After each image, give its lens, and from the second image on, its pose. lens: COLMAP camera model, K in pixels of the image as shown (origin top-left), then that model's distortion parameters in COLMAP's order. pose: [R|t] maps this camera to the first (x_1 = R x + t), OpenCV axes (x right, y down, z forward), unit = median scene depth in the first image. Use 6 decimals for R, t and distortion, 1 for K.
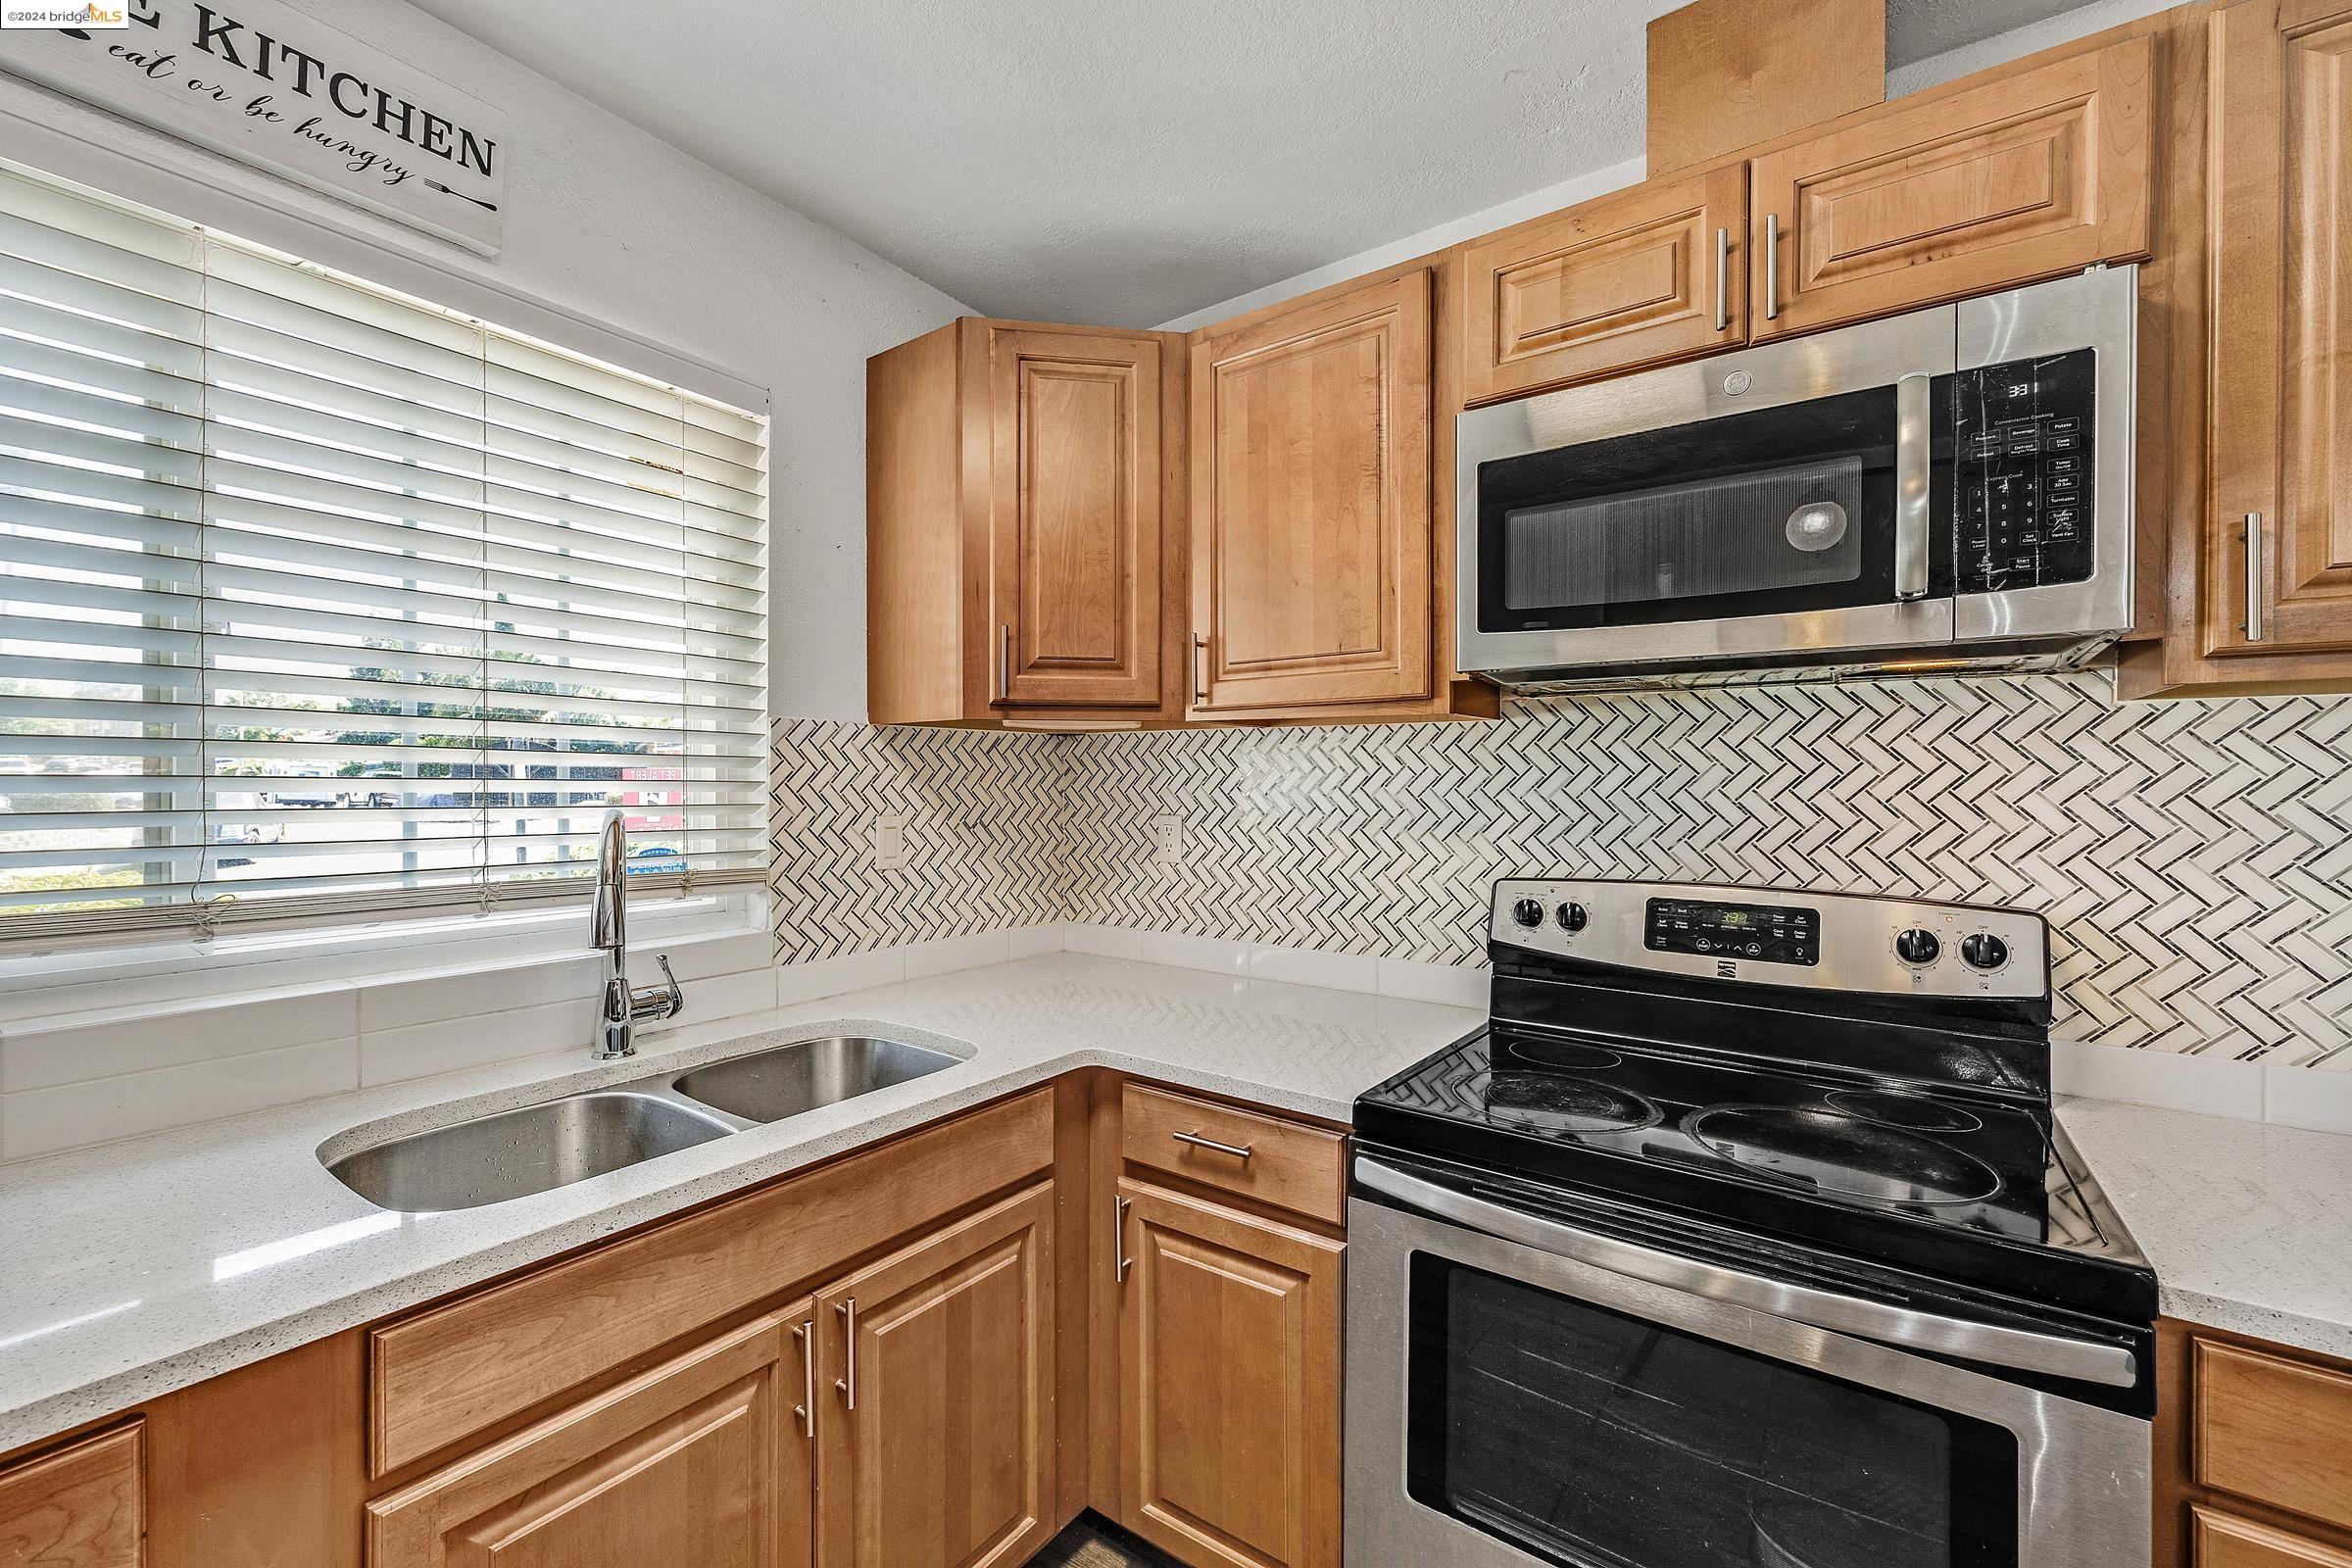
lens RADIAL K [[932.1, 0, 1190.9], [0, 932.1, 783.0], [0, 0, 1]] dist [-0.001342, 0.000095]
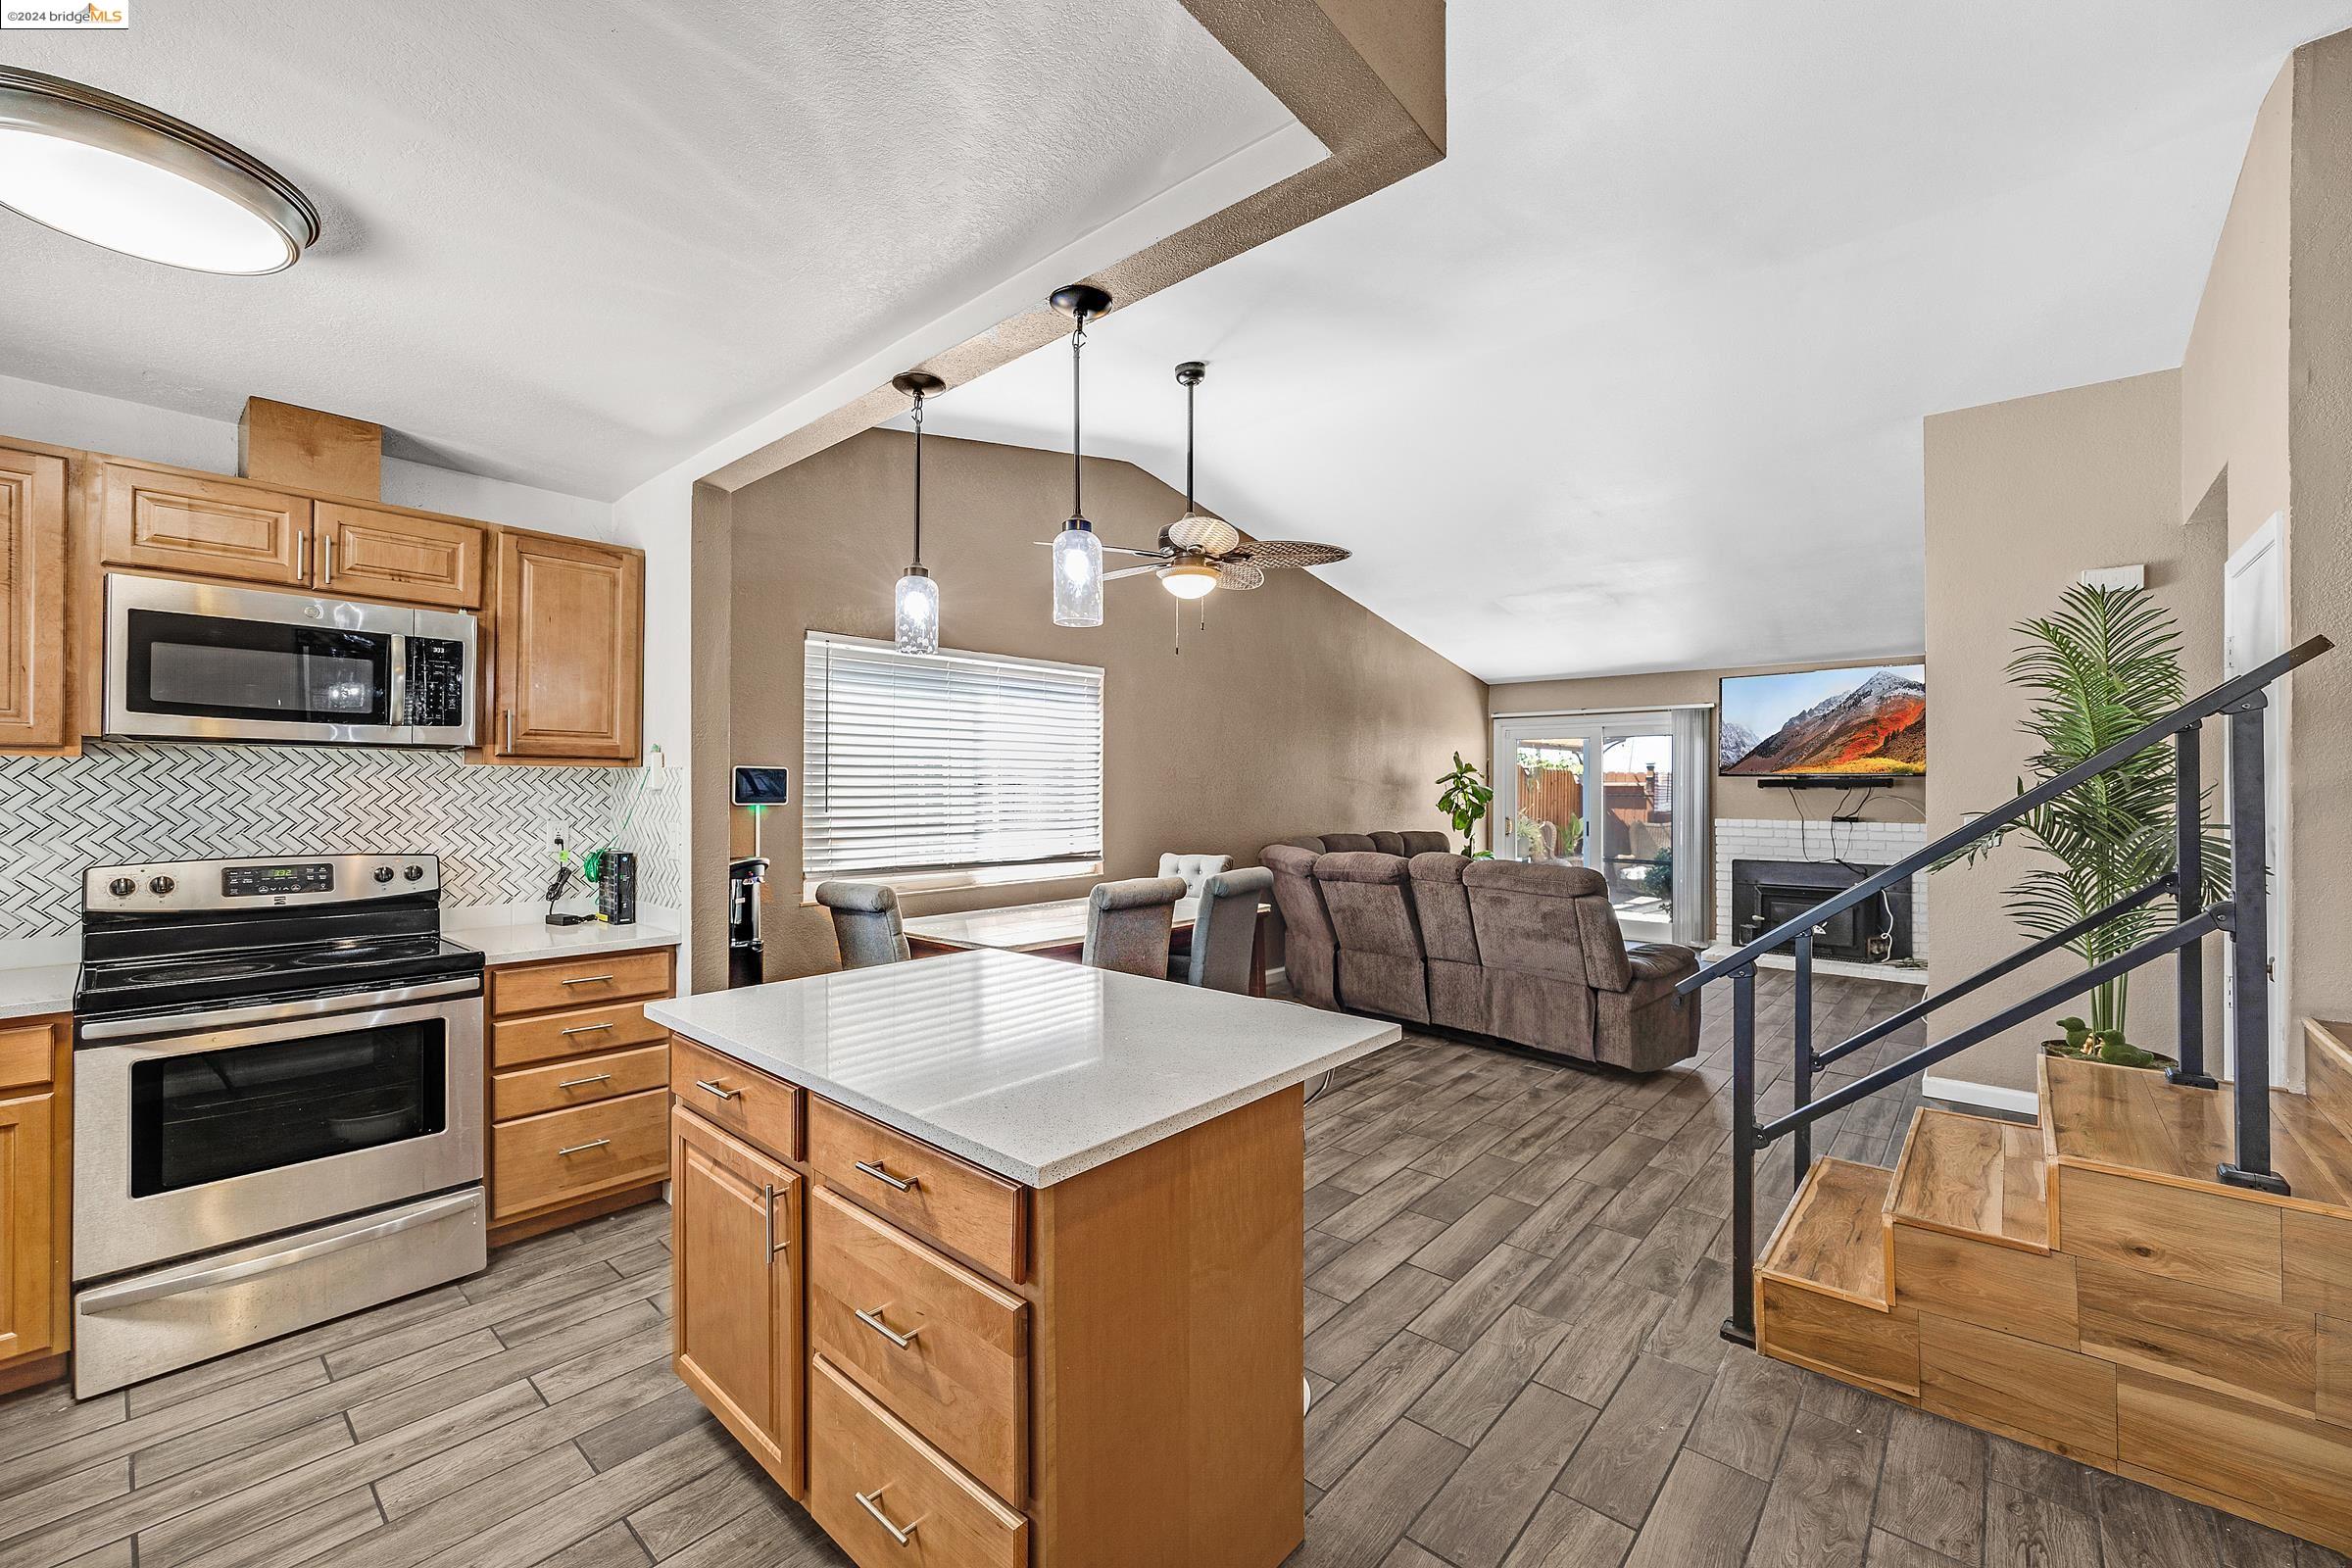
lens RADIAL K [[946.9, 0, 1181.8], [0, 946.9, 783.6], [0, 0, 1]] dist [-0.001853, -0.000609]
pose [[0.100292, 0.001552, 0.994957, -1.211764], [-0.003766, 0.999992, -0.001181, -0.041076], [-0.994951, -0.003629, 0.100297, -1.058648]]
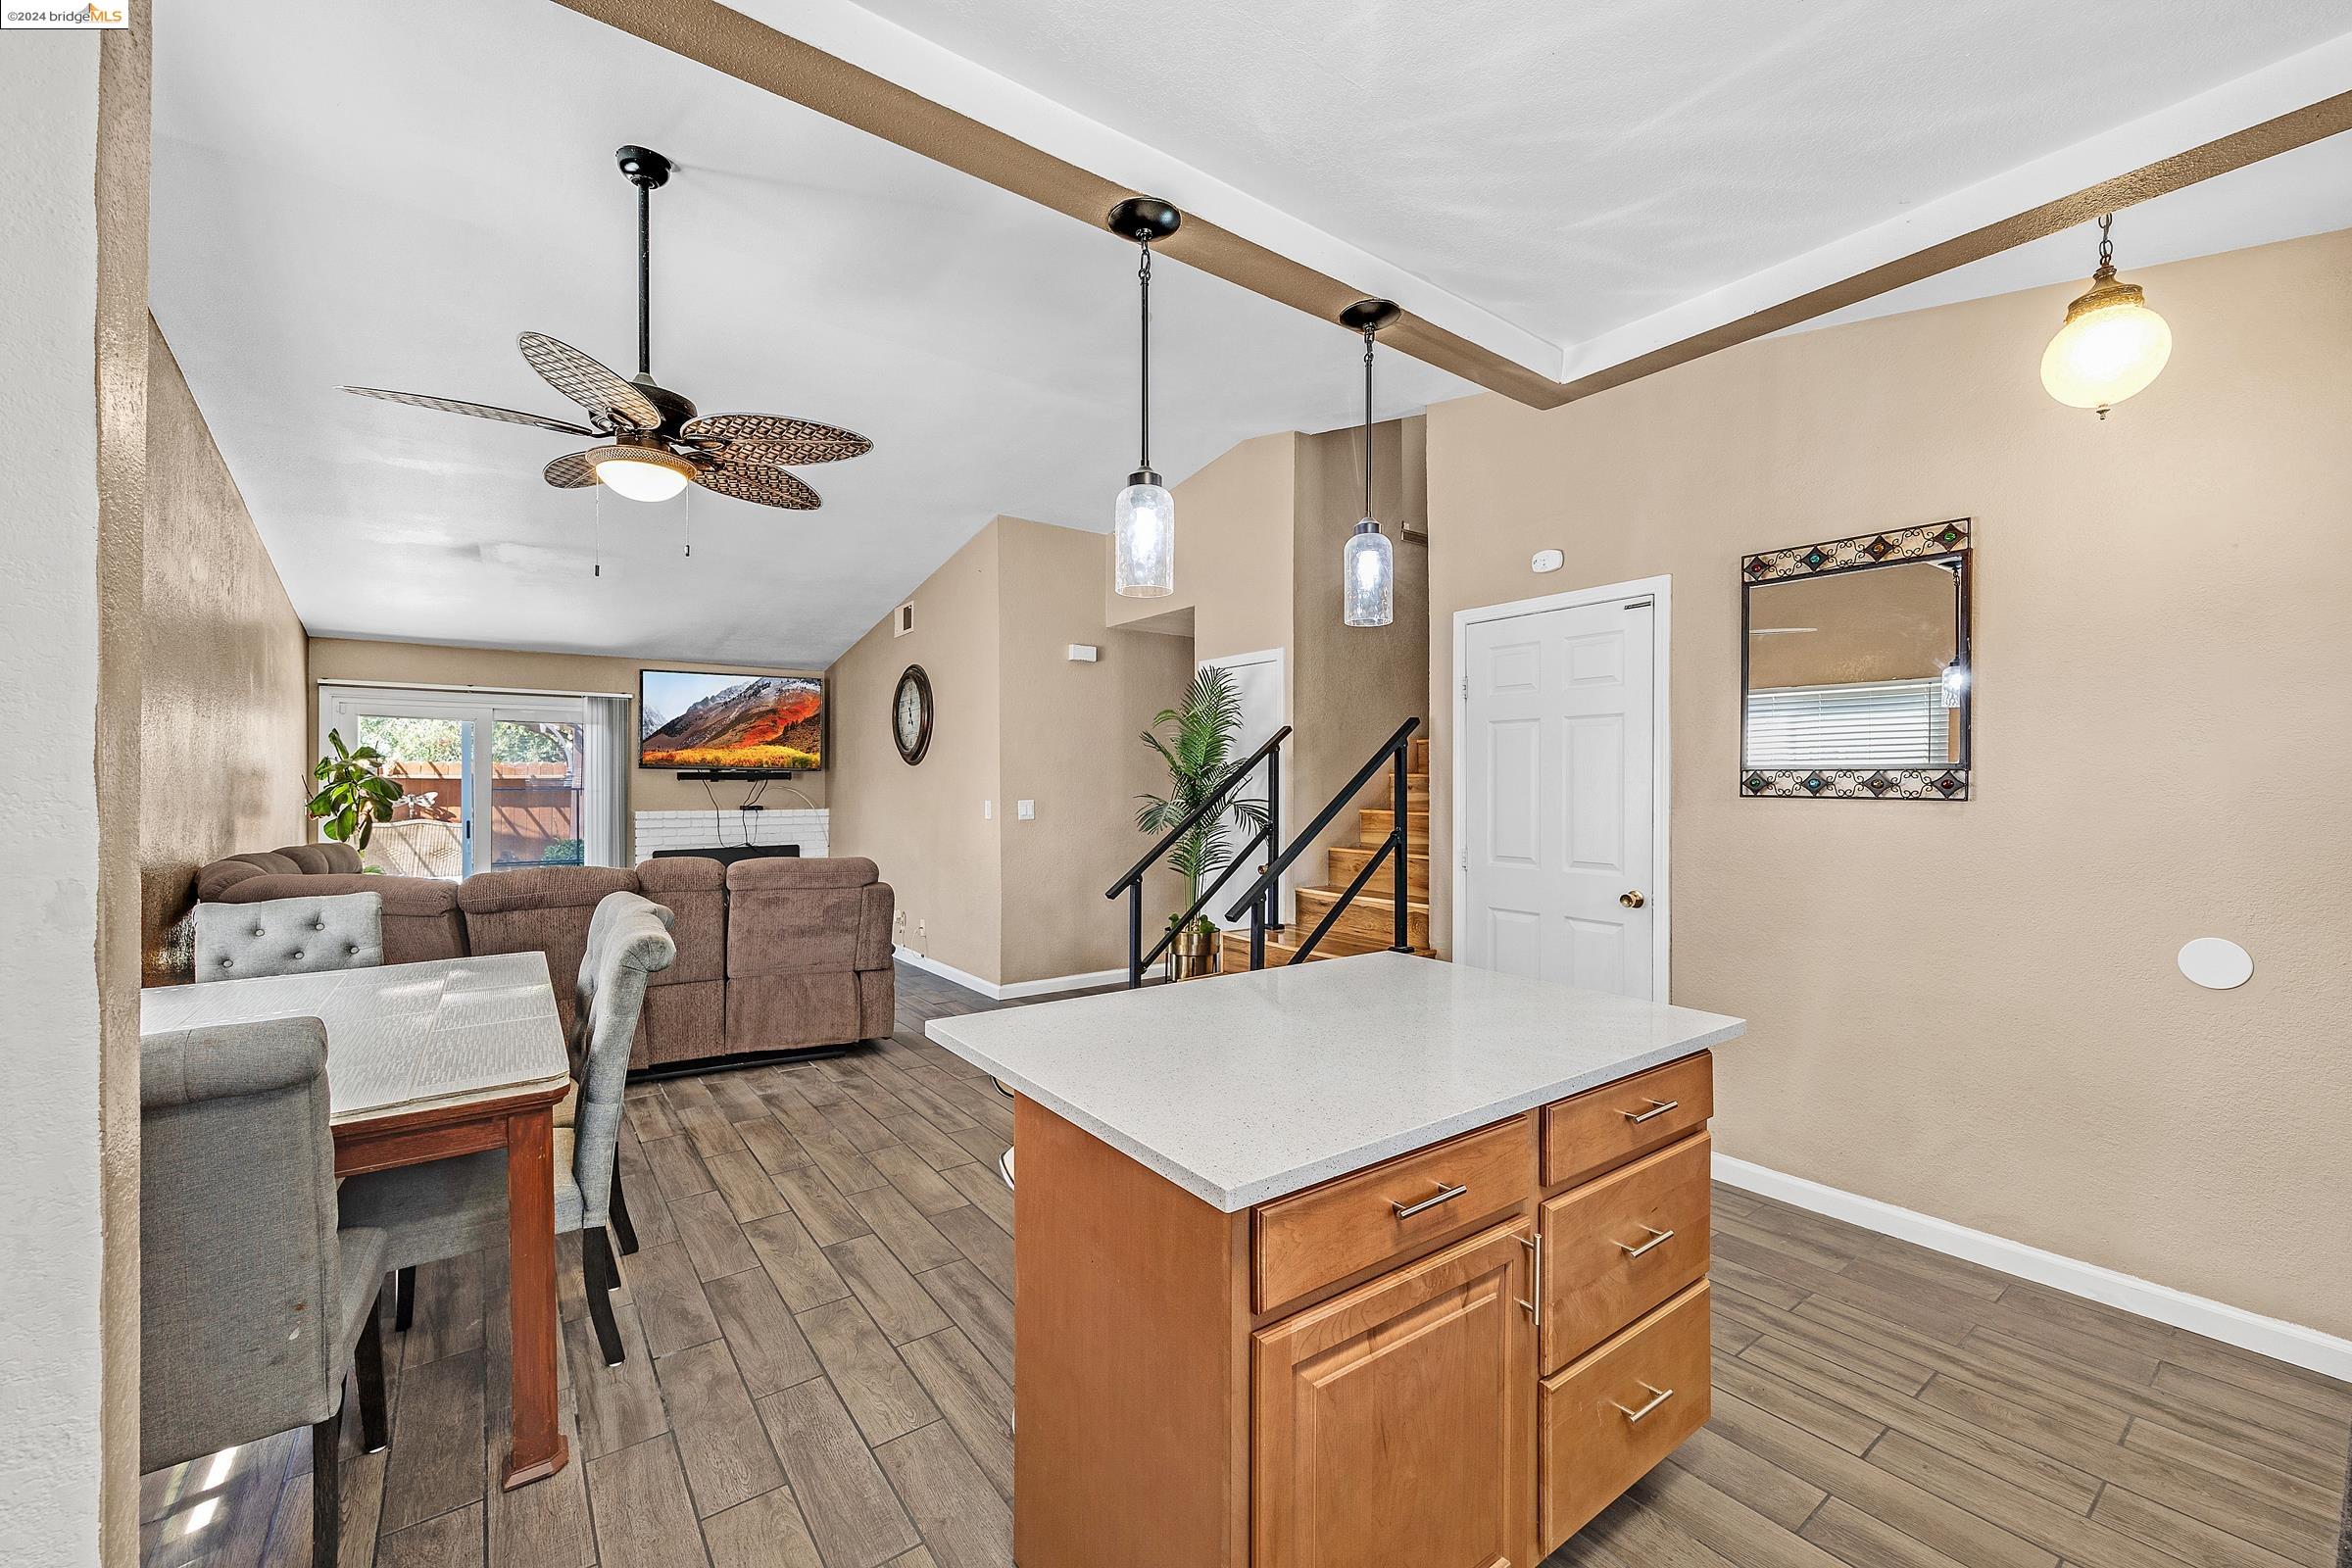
lens RADIAL K [[946.9, 0, 1181.8], [0, 946.9, 783.6], [0, 0, 1]] dist [-0.001853, -0.000609]
pose [[-0.950400, -0.004681, 0.310995, -0.003892], [-0.004684, 0.999989, 0.000738, -0.032447], [-0.310995, -0.000755, -0.950411, 0.720705]]
